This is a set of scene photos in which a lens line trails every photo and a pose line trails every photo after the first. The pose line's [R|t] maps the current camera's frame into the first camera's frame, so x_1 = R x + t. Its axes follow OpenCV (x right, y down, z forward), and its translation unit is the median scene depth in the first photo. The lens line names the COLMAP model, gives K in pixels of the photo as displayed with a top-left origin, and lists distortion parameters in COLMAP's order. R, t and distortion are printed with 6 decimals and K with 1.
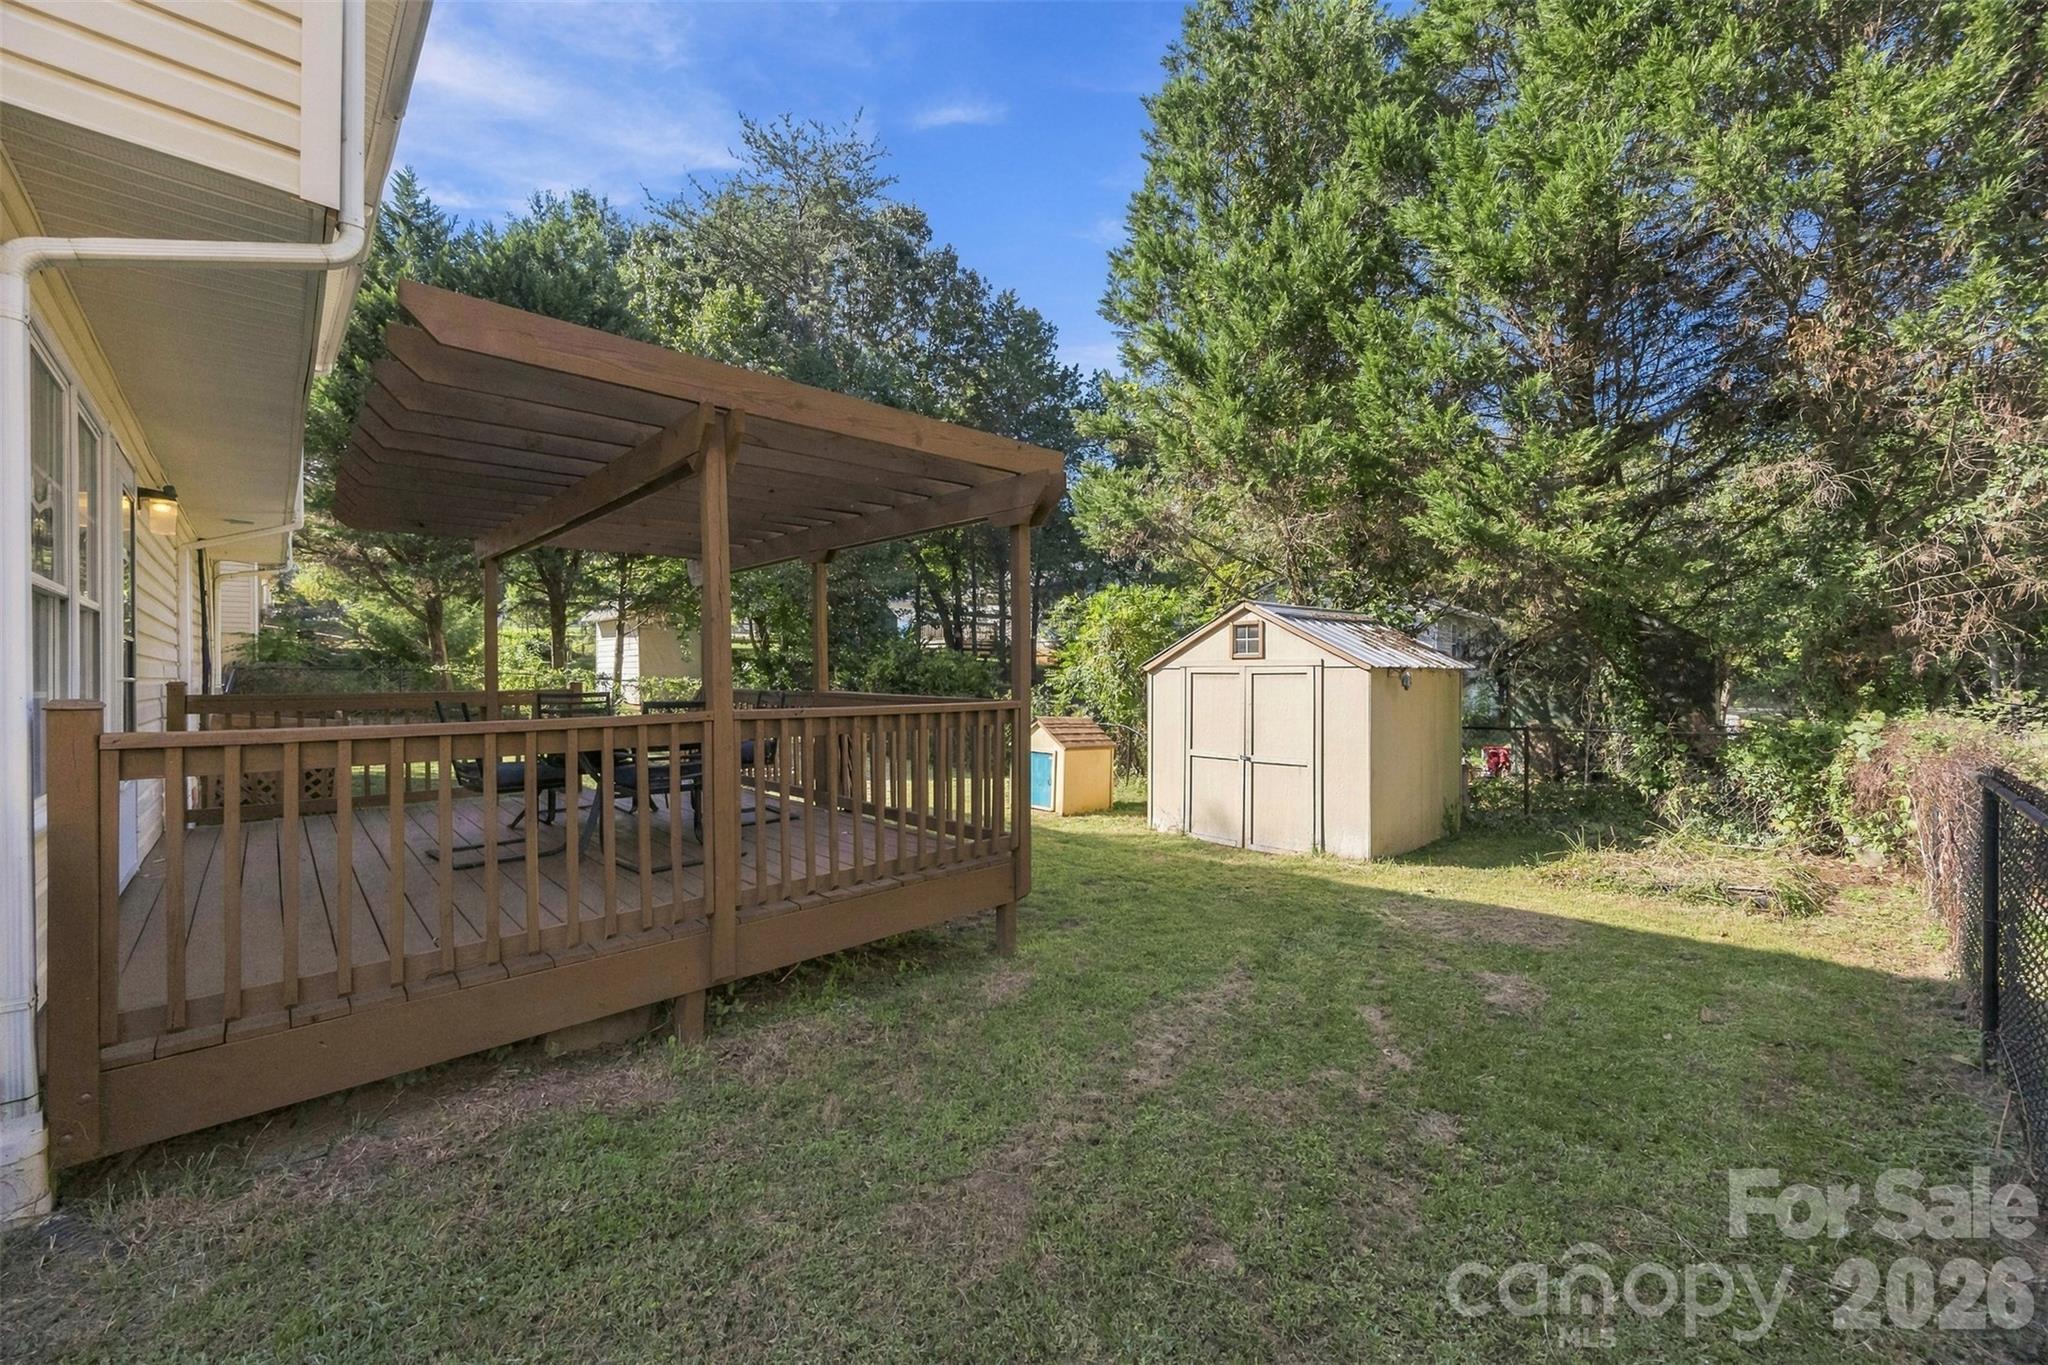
lens RADIAL K [[827.3, 0, 1042.7], [0, 827.3, 671.5], [0, 0, 1]] dist [-0.001248, -0.000195]
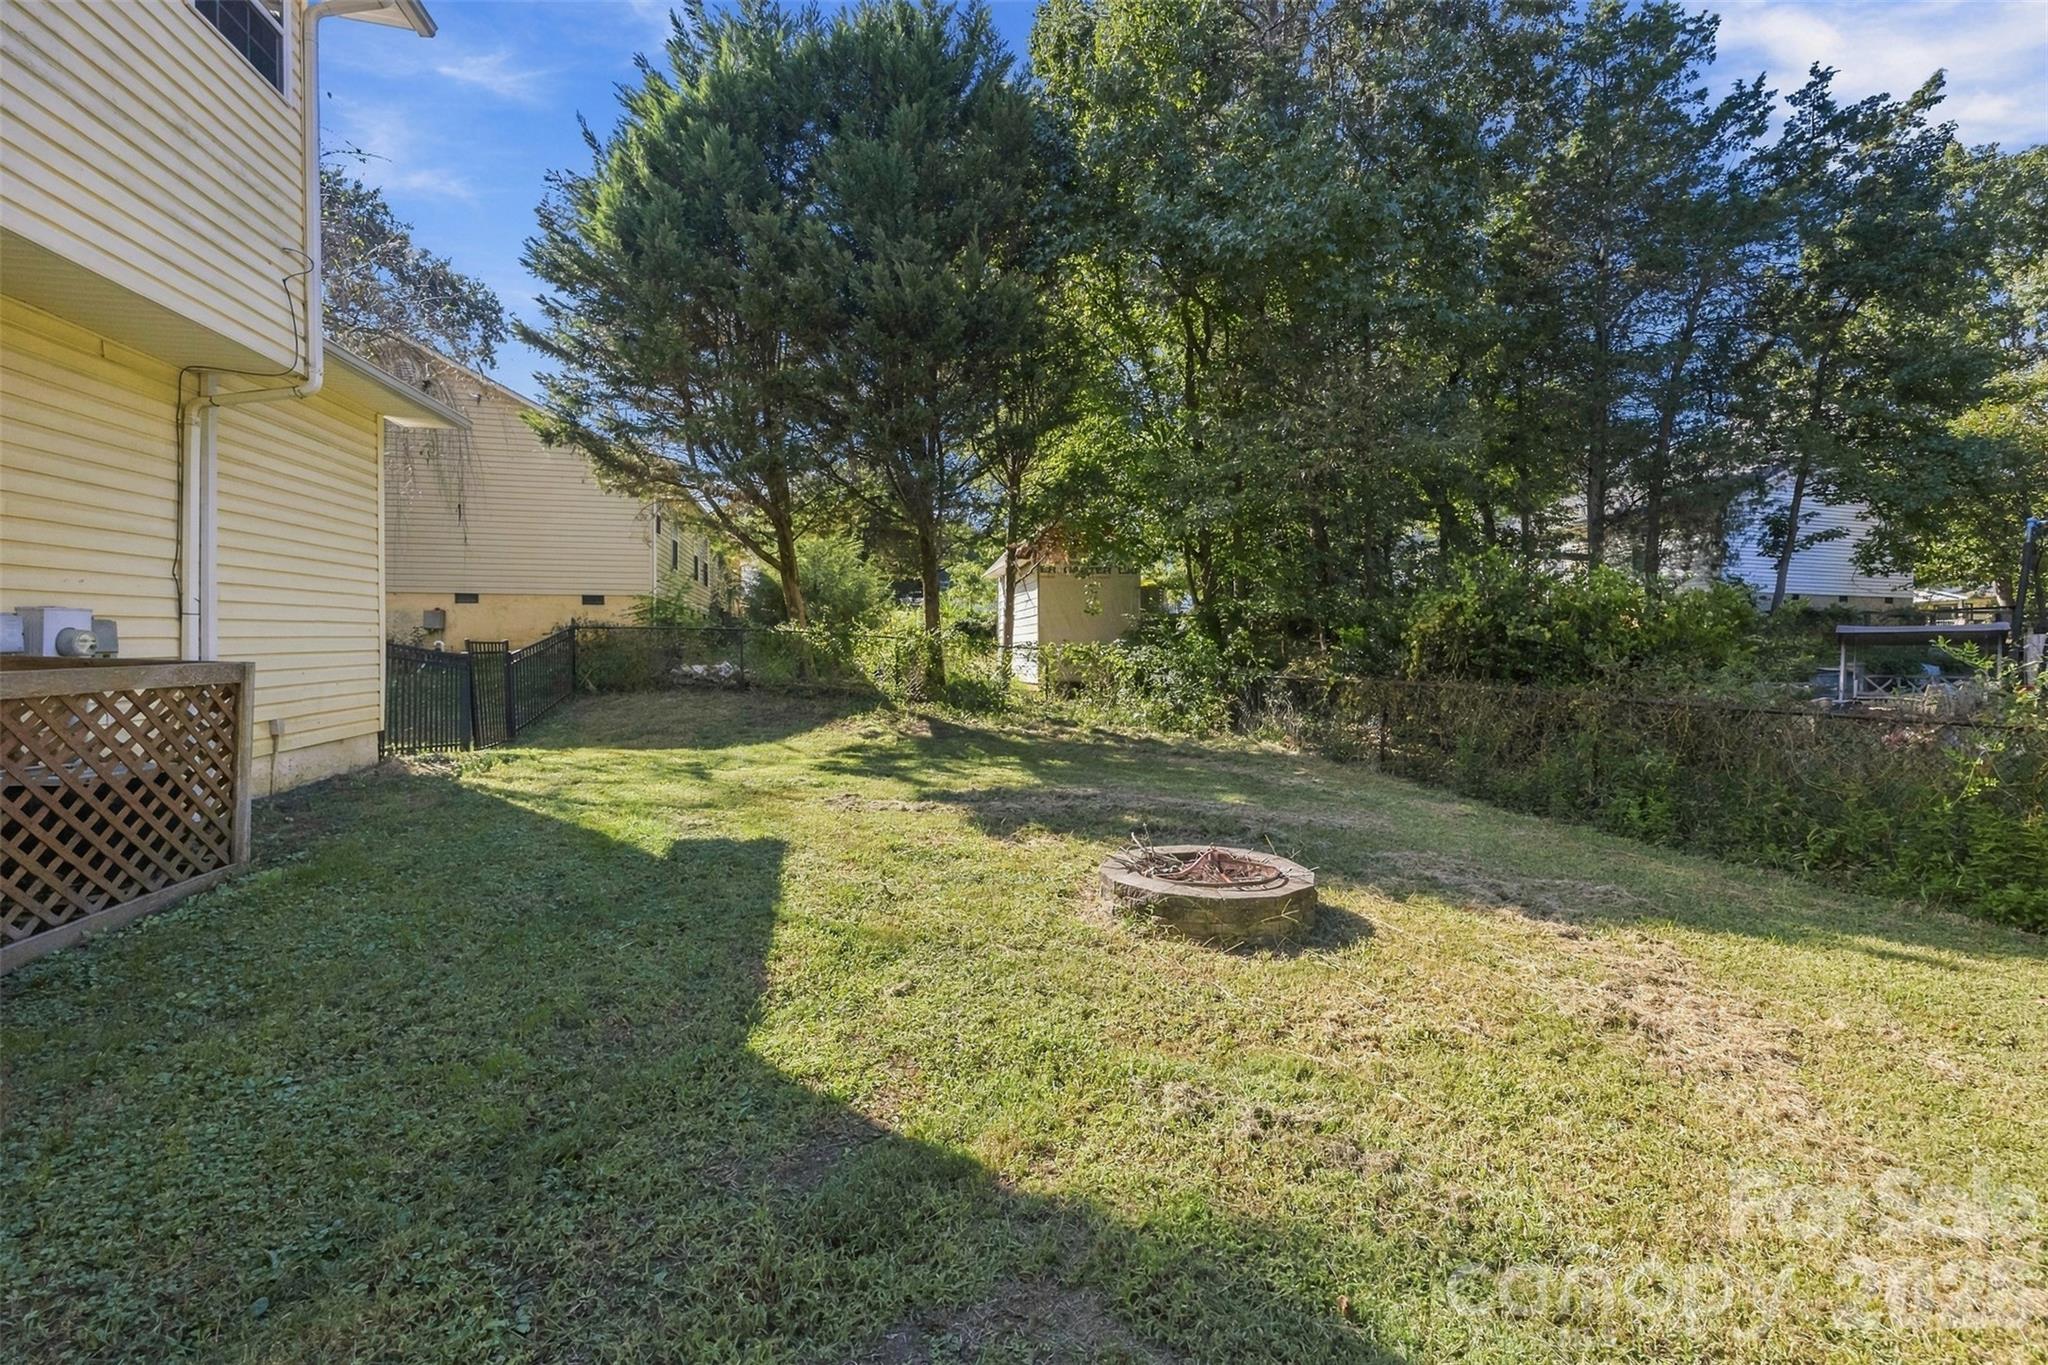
lens RADIAL K [[827.3, 0, 1042.7], [0, 827.3, 671.5], [0, 0, 1]] dist [-0.001248, -0.000195]
pose [[0.868624, 0.004449, -0.495452, -0.159706], [0.001666, 0.999928, 0.011901, 0.024636], [0.495469, -0.011163, 0.868554, 0.462044]]
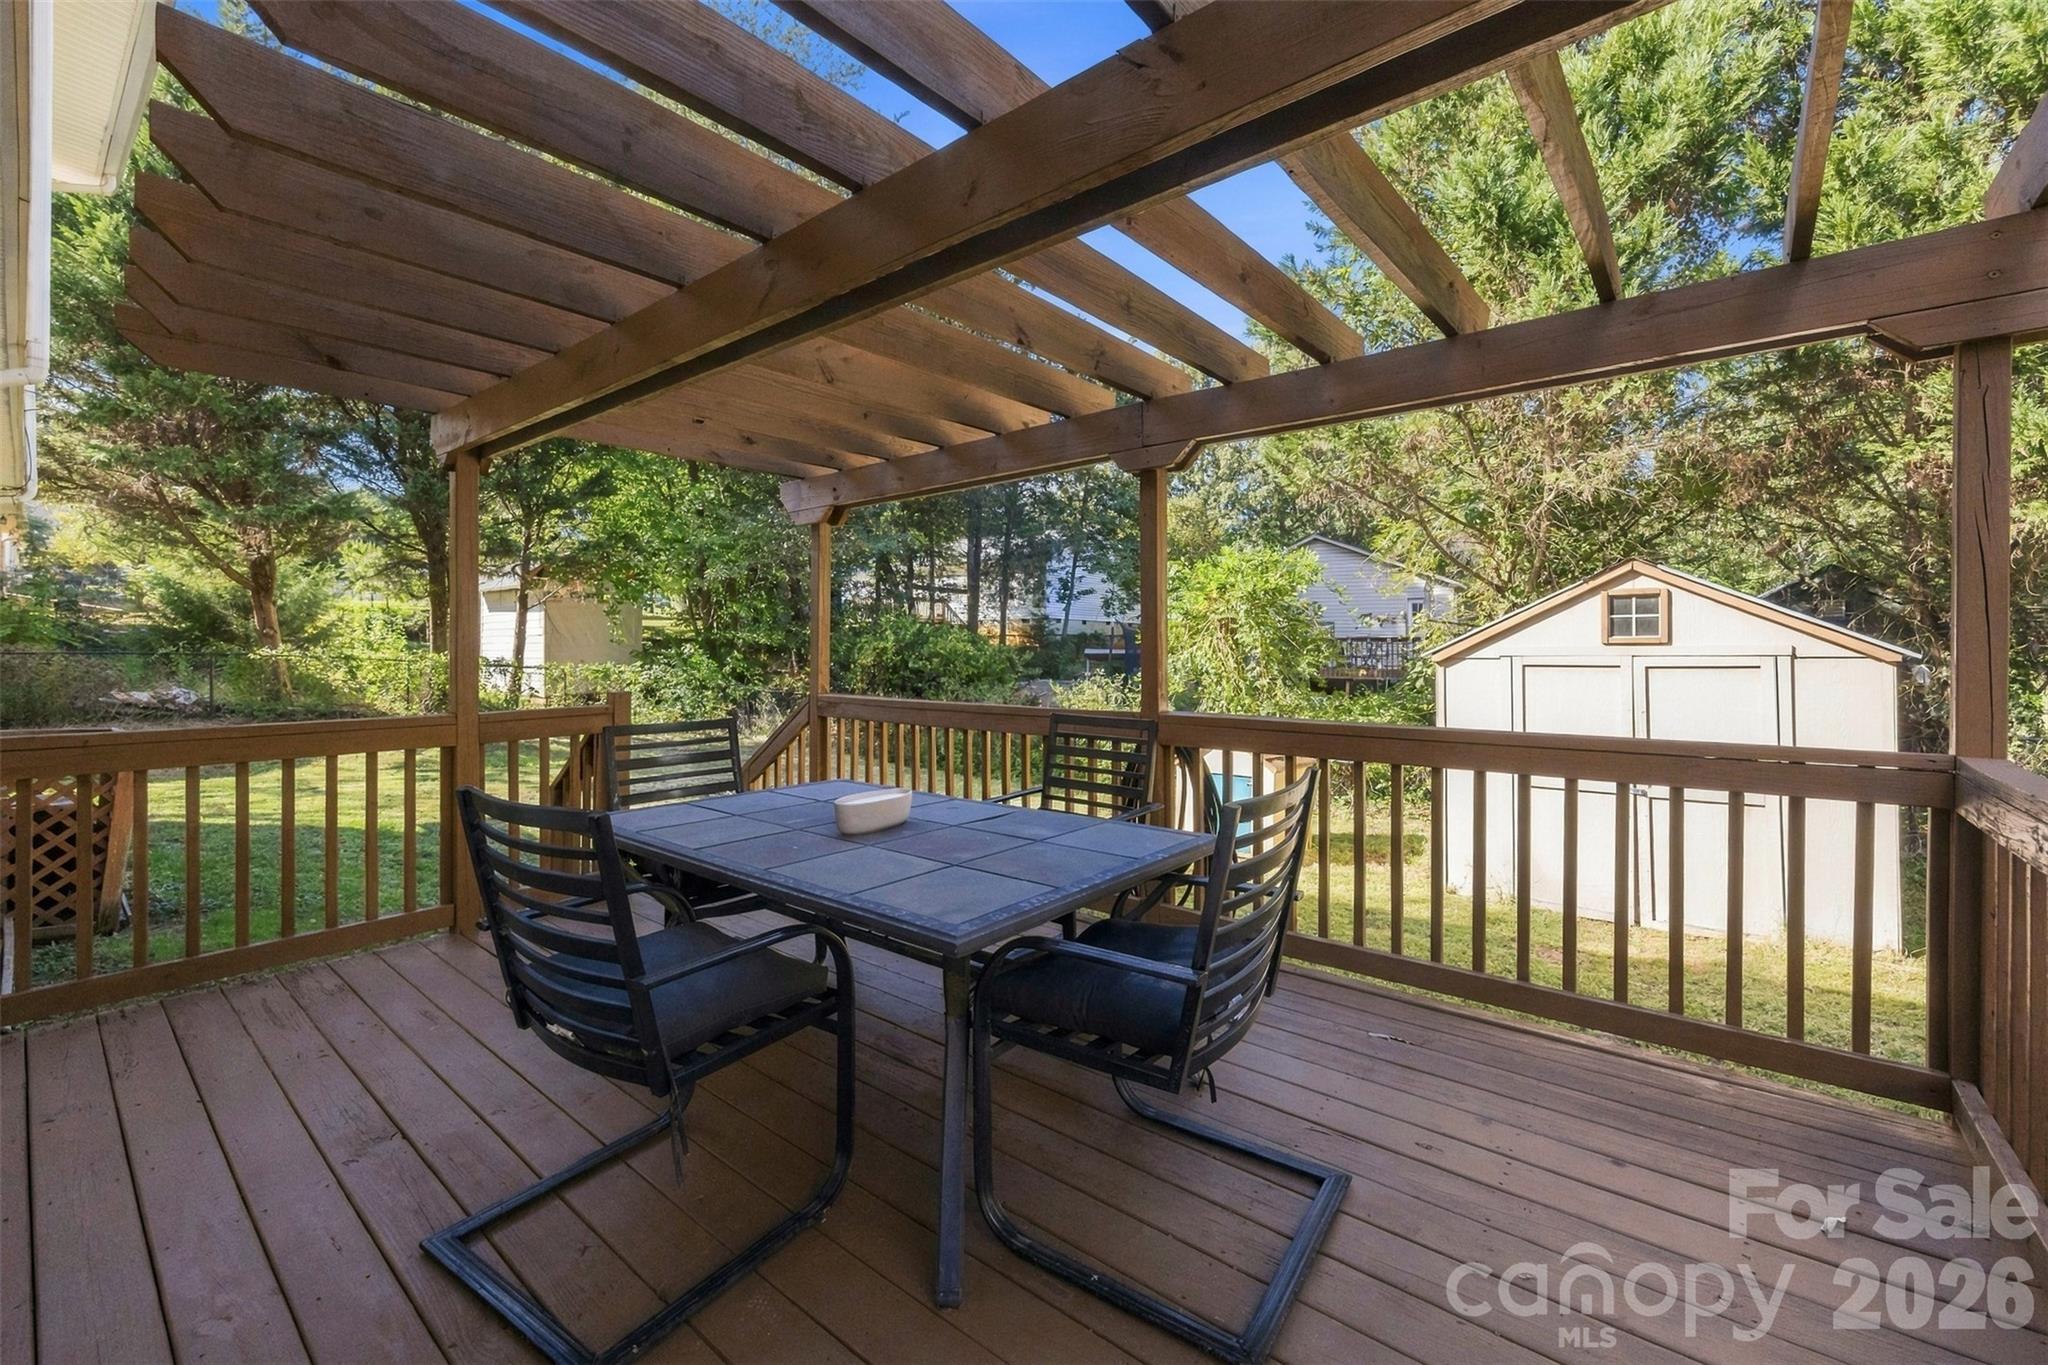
lens RADIAL K [[859.7, 0, 1033.3], [0, 859.7, 642.8], [0, 0, 1]] dist [-0.001999, -0.000455]
pose [[0.993186, 0.000578, 0.116537, -0.141068], [0.000513, 0.999956, -0.009326, -0.004645], [-0.116537, 0.009322, 0.993143, 0.159881]]
